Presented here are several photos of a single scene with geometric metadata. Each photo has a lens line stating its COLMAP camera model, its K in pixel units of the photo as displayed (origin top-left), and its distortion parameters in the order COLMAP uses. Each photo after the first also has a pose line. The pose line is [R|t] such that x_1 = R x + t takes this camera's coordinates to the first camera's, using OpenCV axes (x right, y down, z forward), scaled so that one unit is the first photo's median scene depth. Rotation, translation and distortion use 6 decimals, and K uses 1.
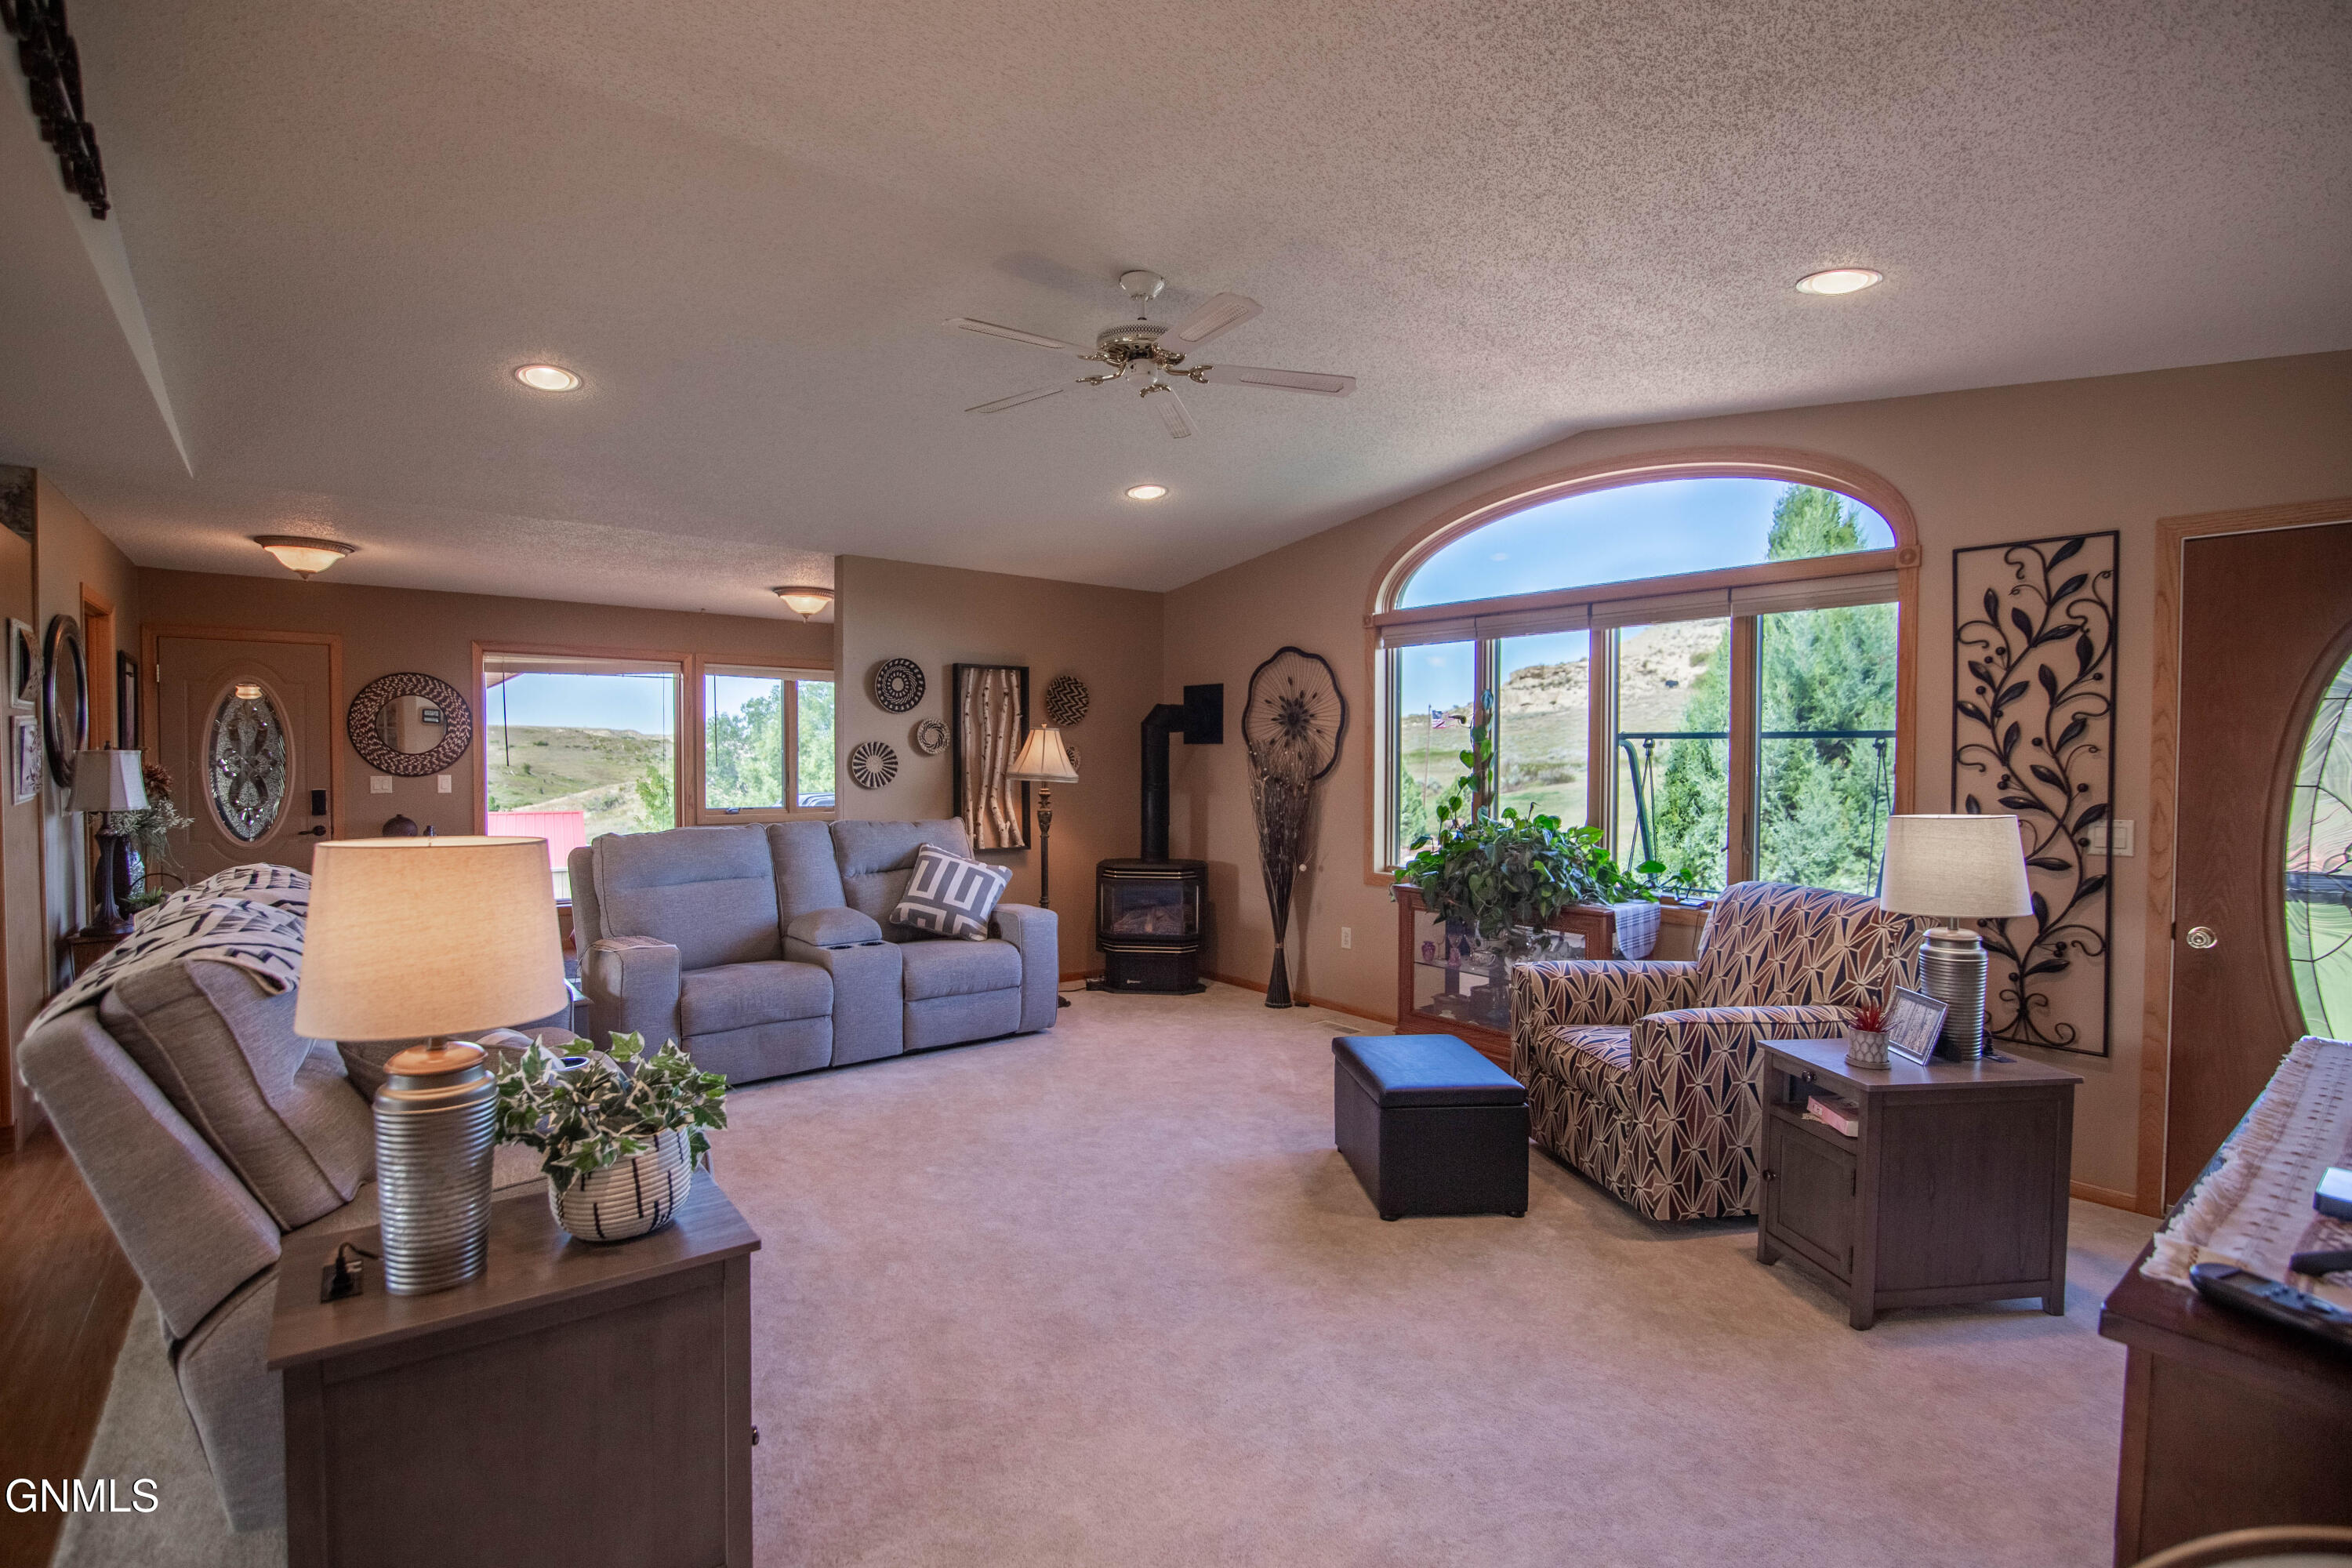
lens RADIAL K [[1078.4, 0, 1172.7], [0, 1078.4, 784.6], [0, 0, 1]] dist [-0.017672, 0.000098]
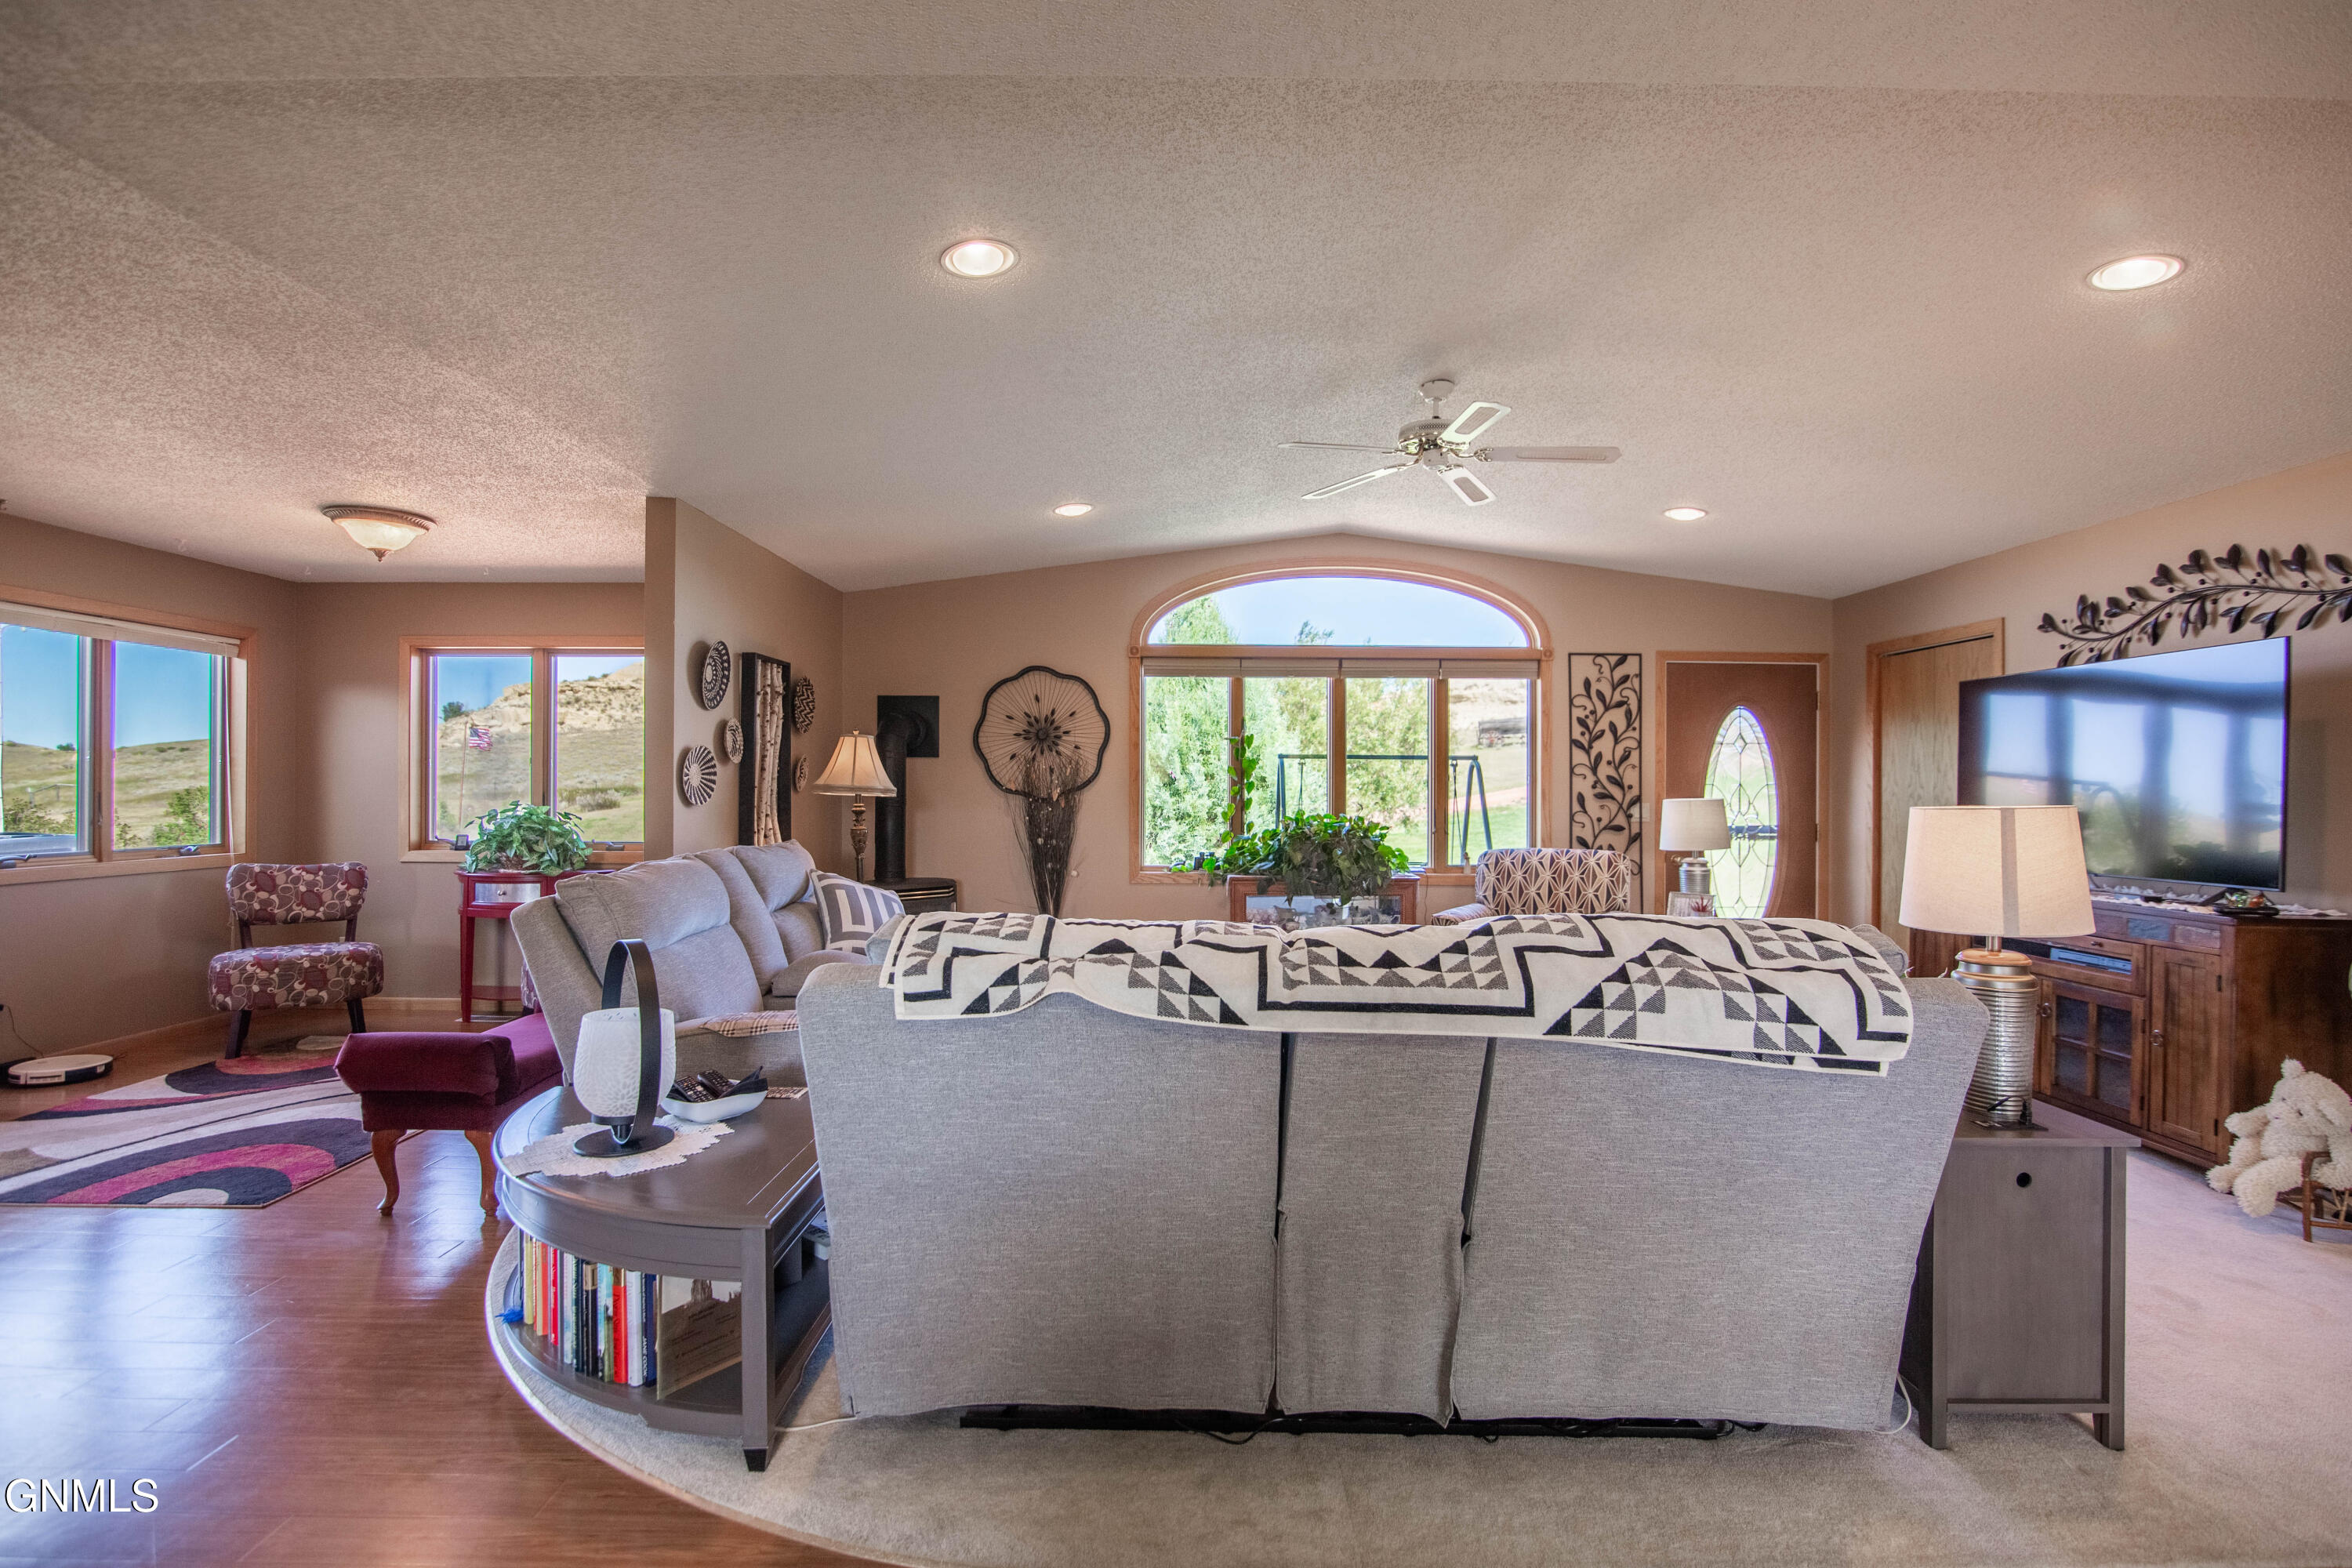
lens RADIAL K [[1078.4, 0, 1177.5], [0, 1078.4, 785.3], [0, 0, 1]] dist [-0.017672, 0.000098]
pose [[0.624955, -0.001679, 0.780659, -1.069569], [0.019939, 0.999706, -0.013812, 0.010036], [-0.780406, 0.024198, 0.624804, 0.403563]]
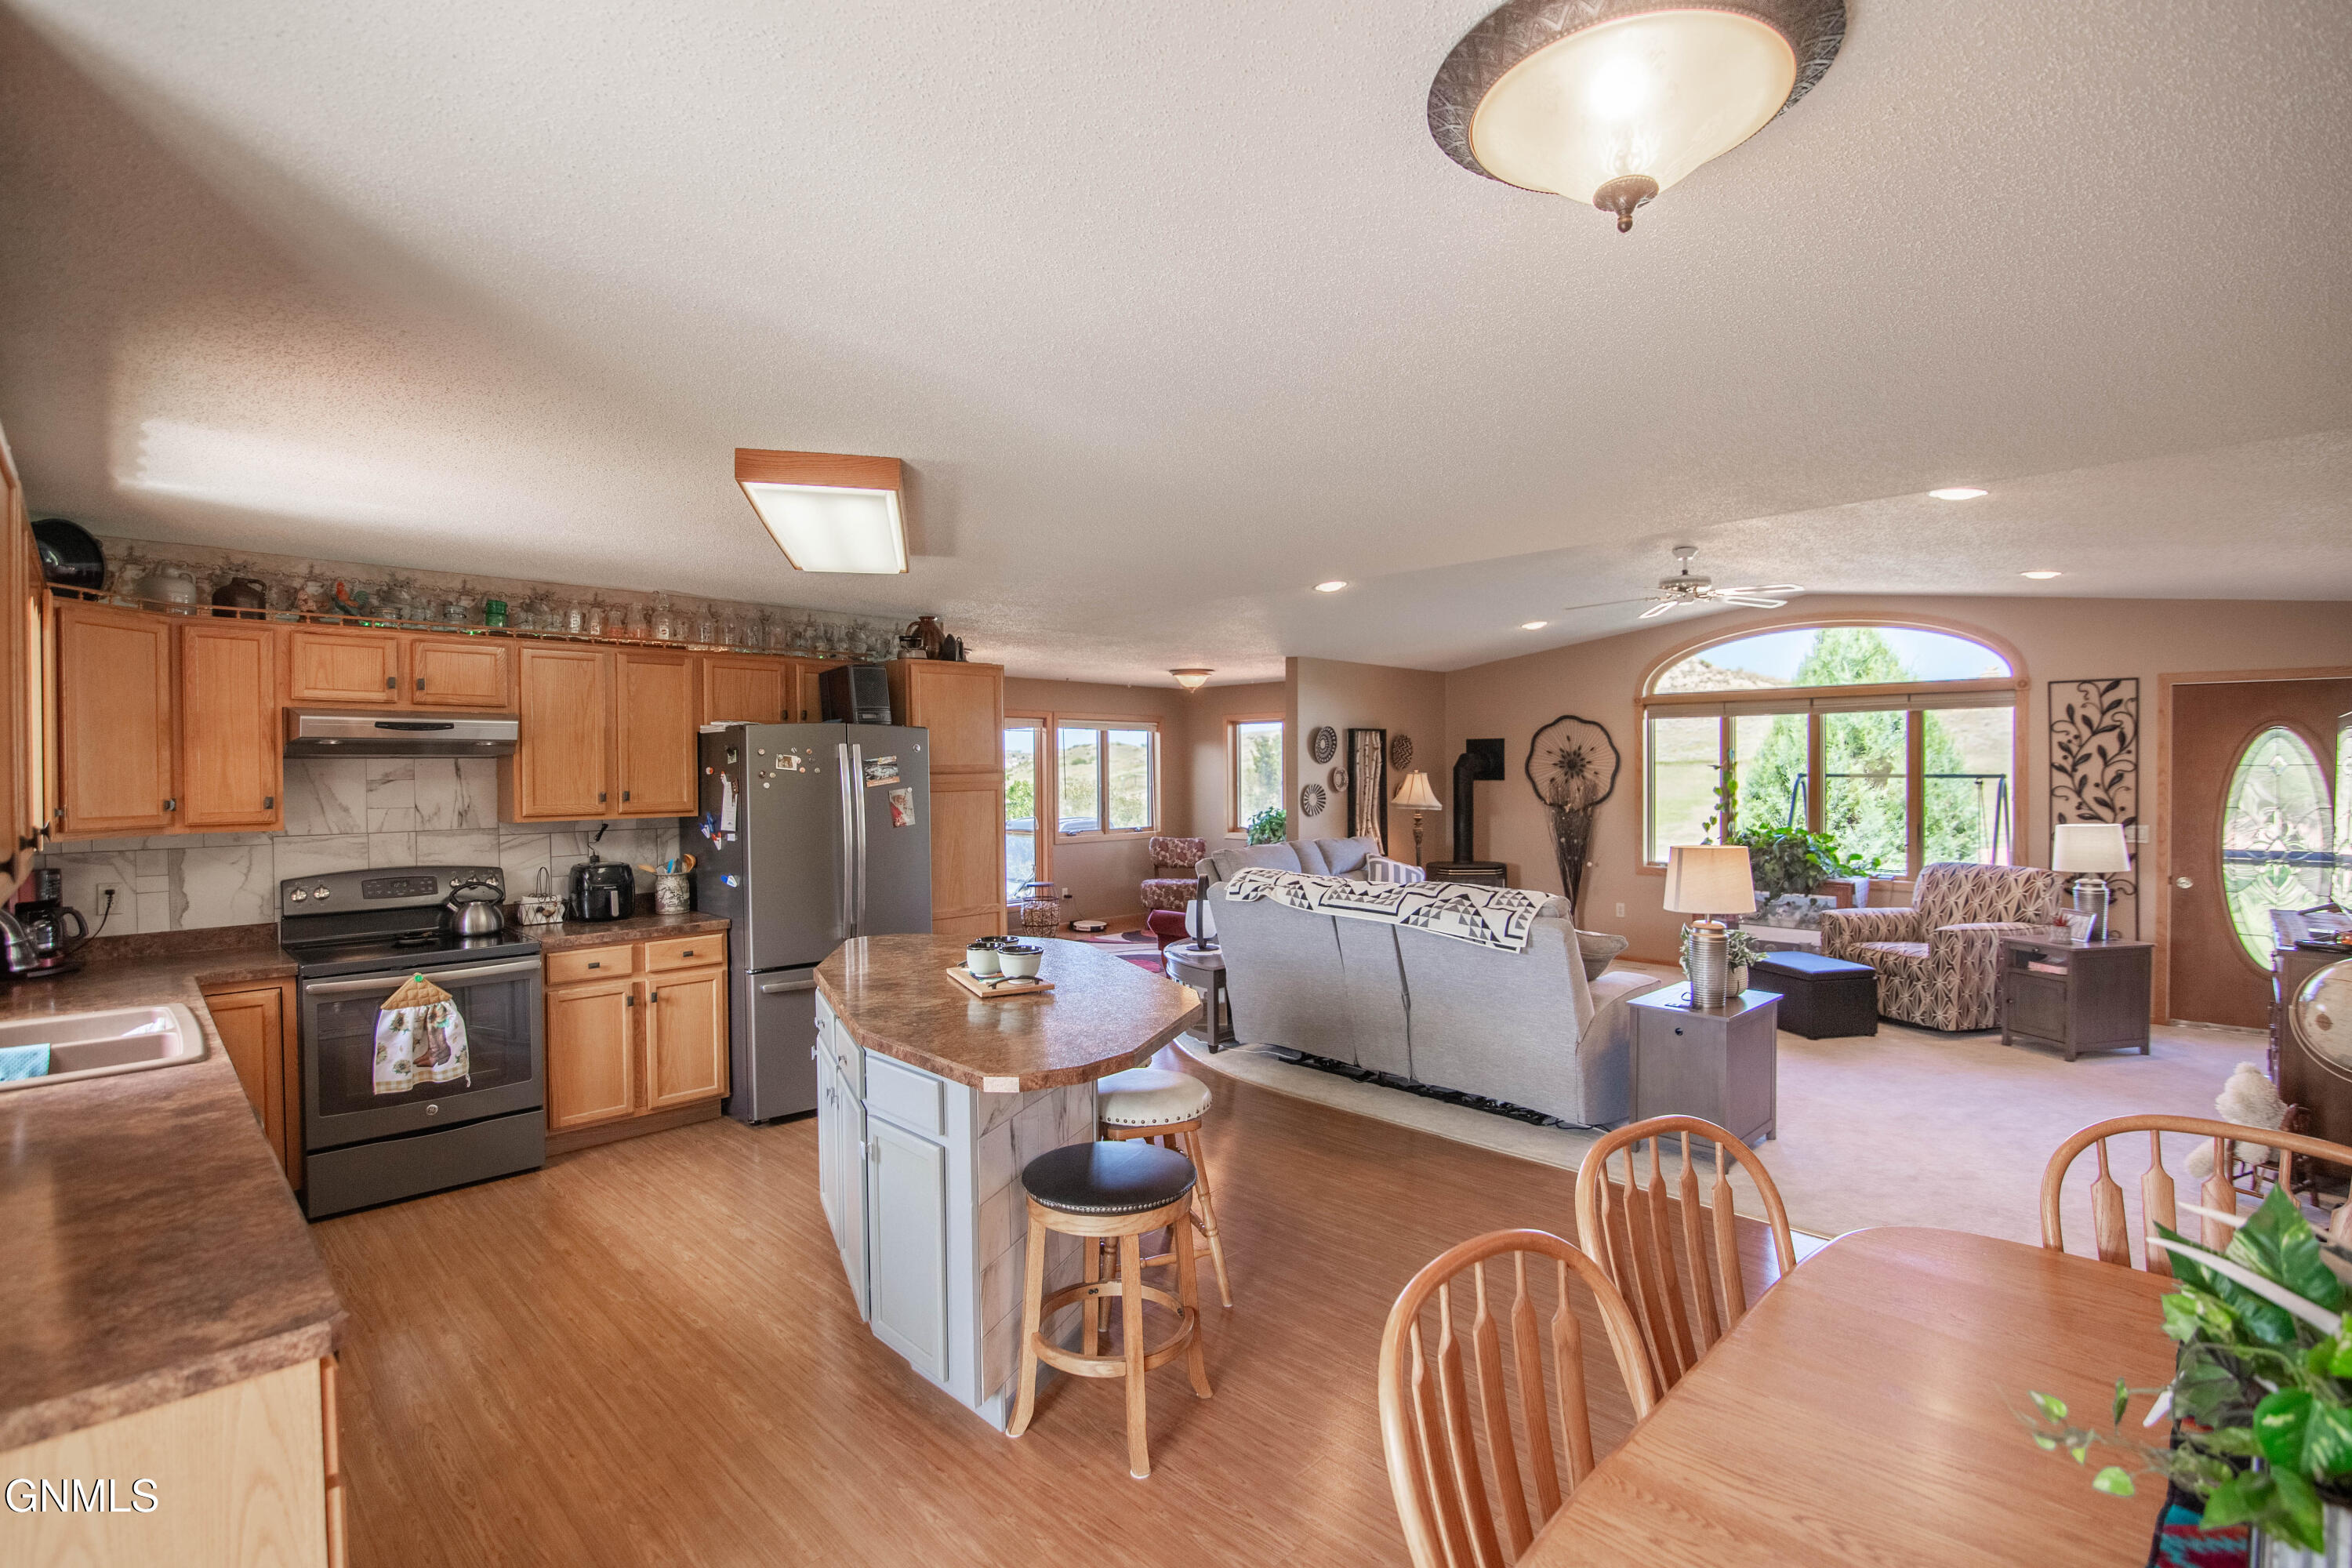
lens RADIAL K [[1078.4, 0, 1172.8], [0, 1078.4, 786.7], [0, 0, 1]] dist [-0.017672, 0.000098]
pose [[0.993700, -0.012658, 0.111358, -1.014744], [0.013826, 0.999857, -0.009730, -0.039555], [-0.111219, 0.011208, 0.993733, -0.690729]]
